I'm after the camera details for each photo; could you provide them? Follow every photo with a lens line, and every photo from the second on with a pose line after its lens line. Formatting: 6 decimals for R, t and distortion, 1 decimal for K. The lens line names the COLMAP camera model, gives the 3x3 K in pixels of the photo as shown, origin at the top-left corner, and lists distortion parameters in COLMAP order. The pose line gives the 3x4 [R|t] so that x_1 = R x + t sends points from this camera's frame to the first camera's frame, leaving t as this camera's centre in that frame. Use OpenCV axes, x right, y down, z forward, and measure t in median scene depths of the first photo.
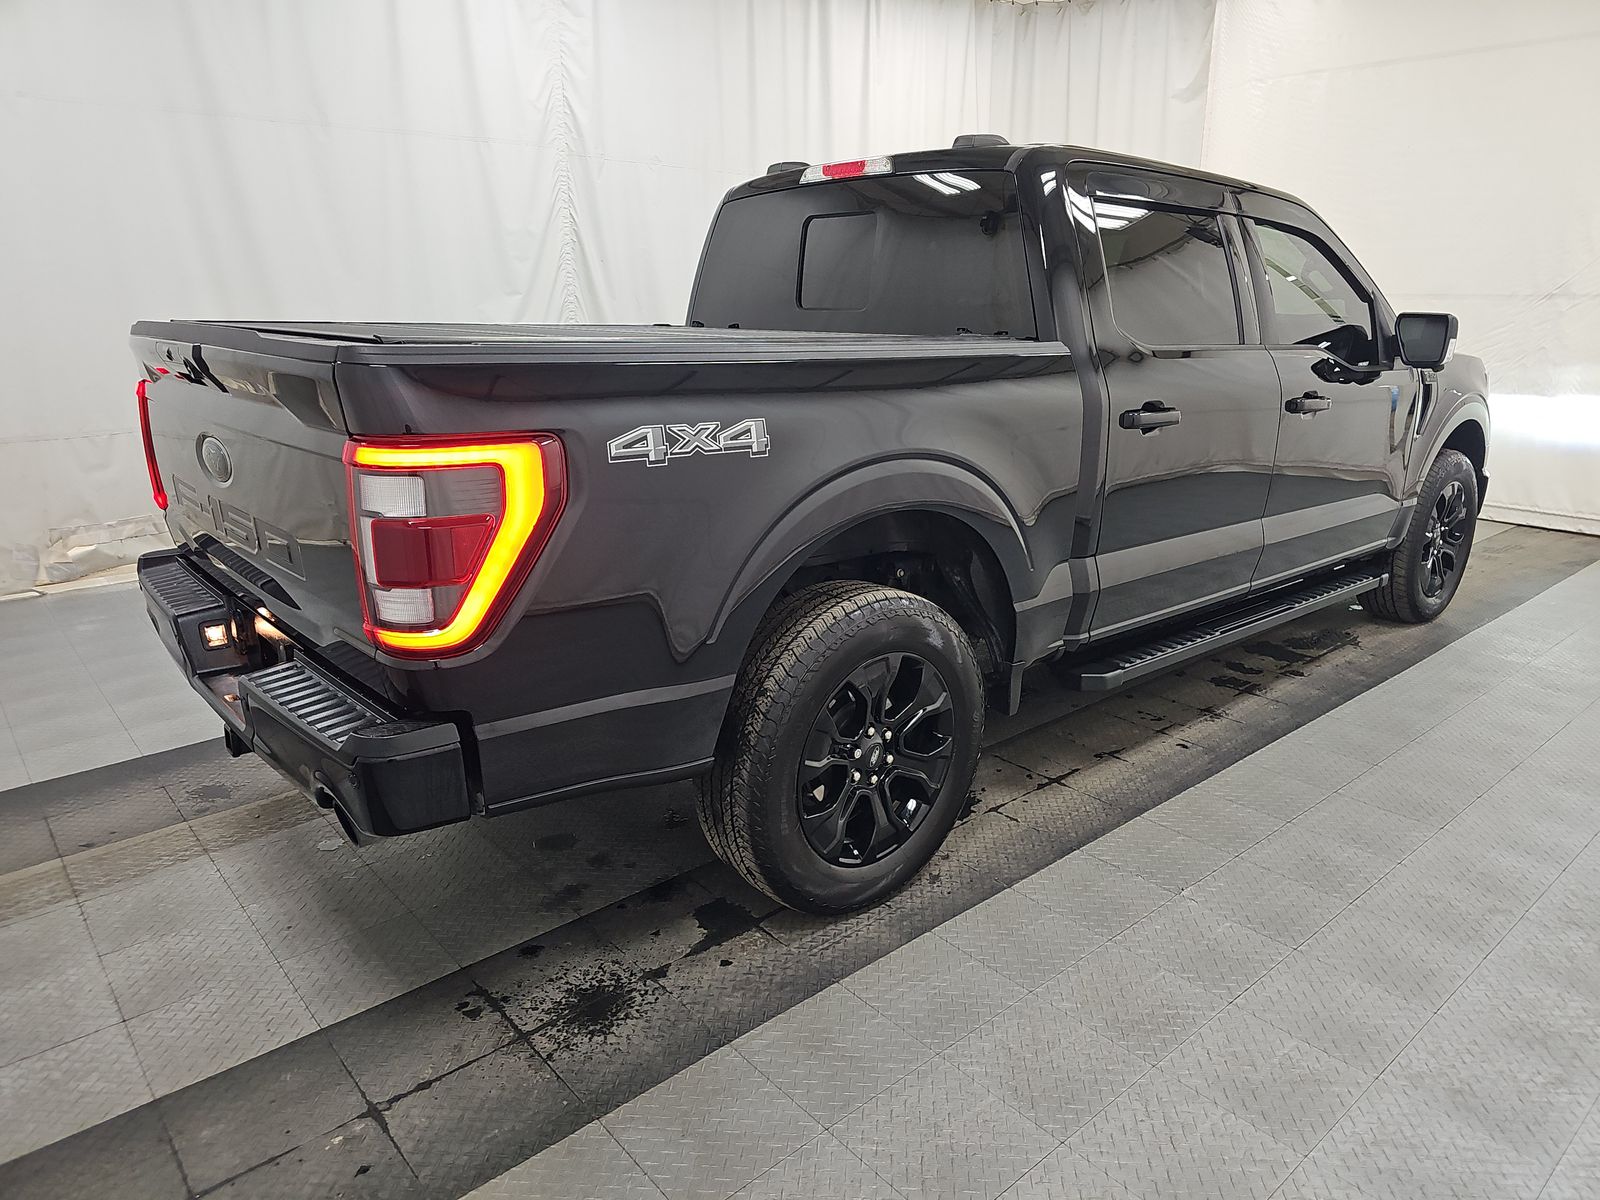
lens RADIAL K [[1042.4, 0, 806.7], [0, 1042.4, 602.9], [0, 0, 1]] dist [0.026701, -0.022846]
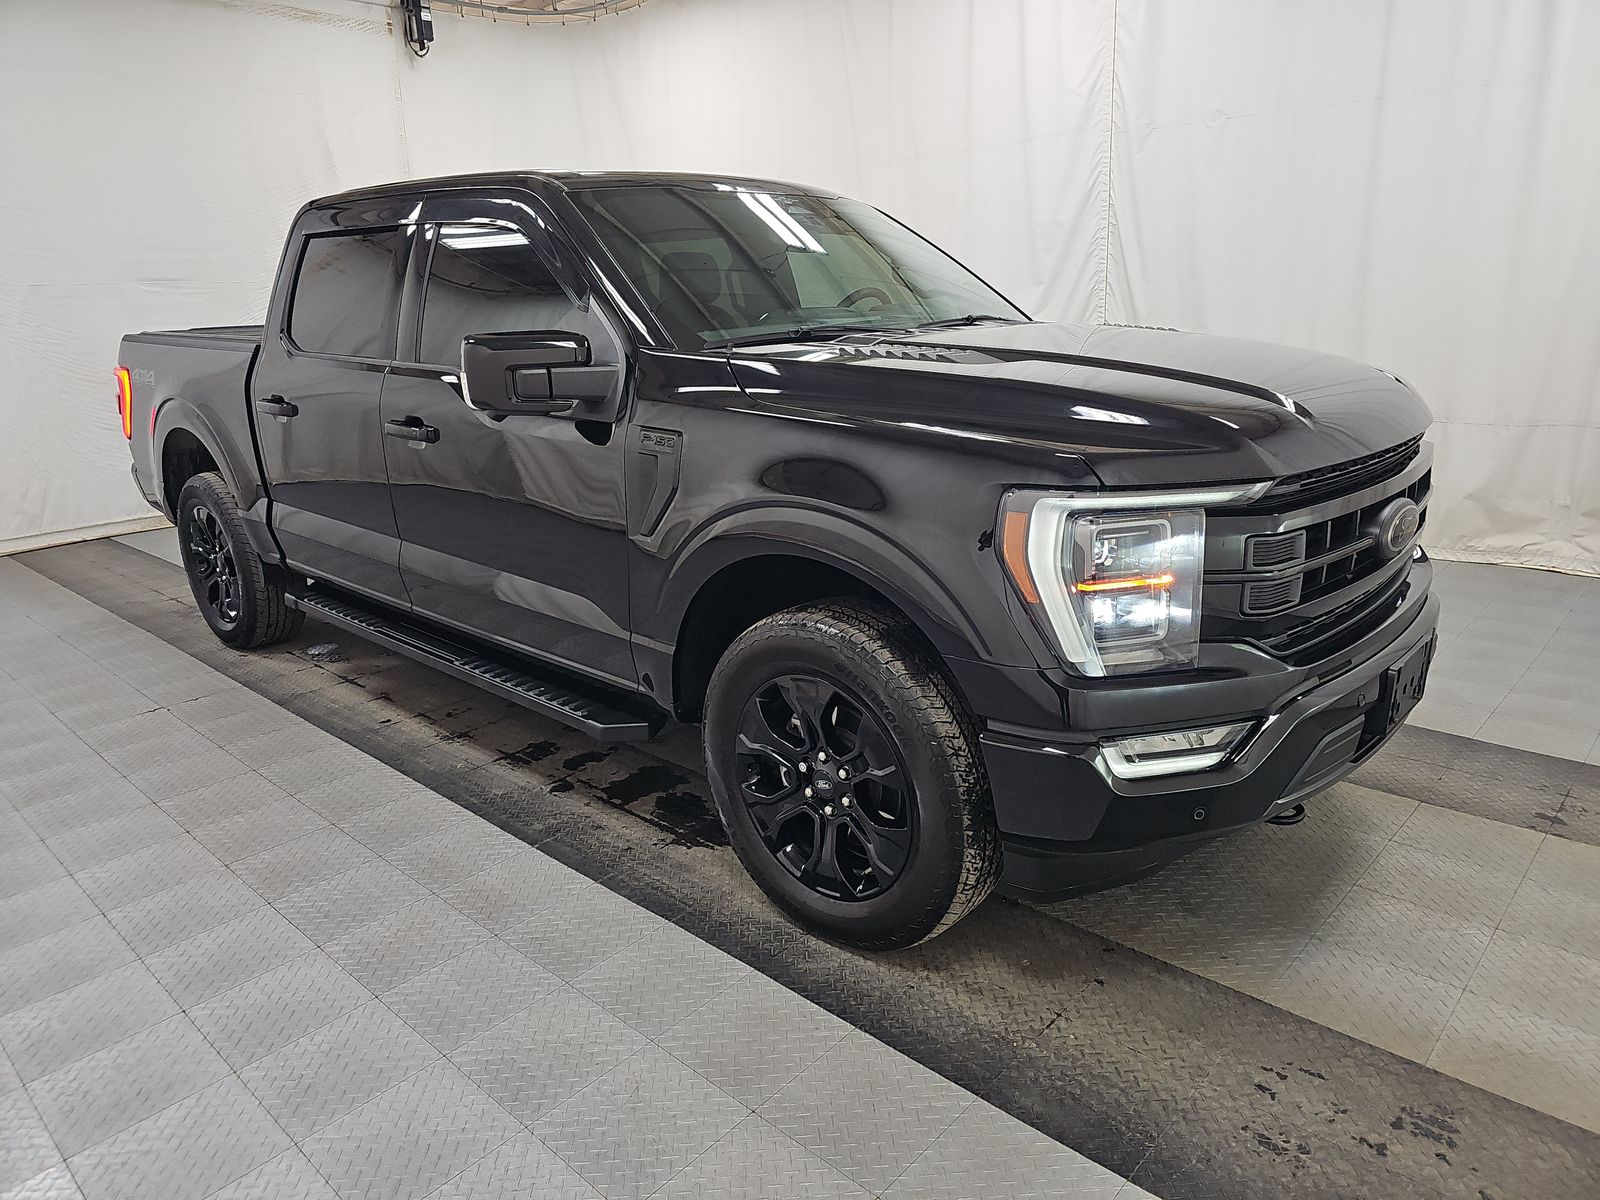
lens RADIAL K [[1042.4, 0, 764.3], [0, 1042.4, 595.9], [0, 0, 1]] dist [0.026701, -0.022846]
pose [[0.101245, 0.264967, -0.958928, 1.171983], [-0.240737, 0.941760, 0.234806, -0.280785], [0.965295, 0.207077, 0.159136, 0.979825]]
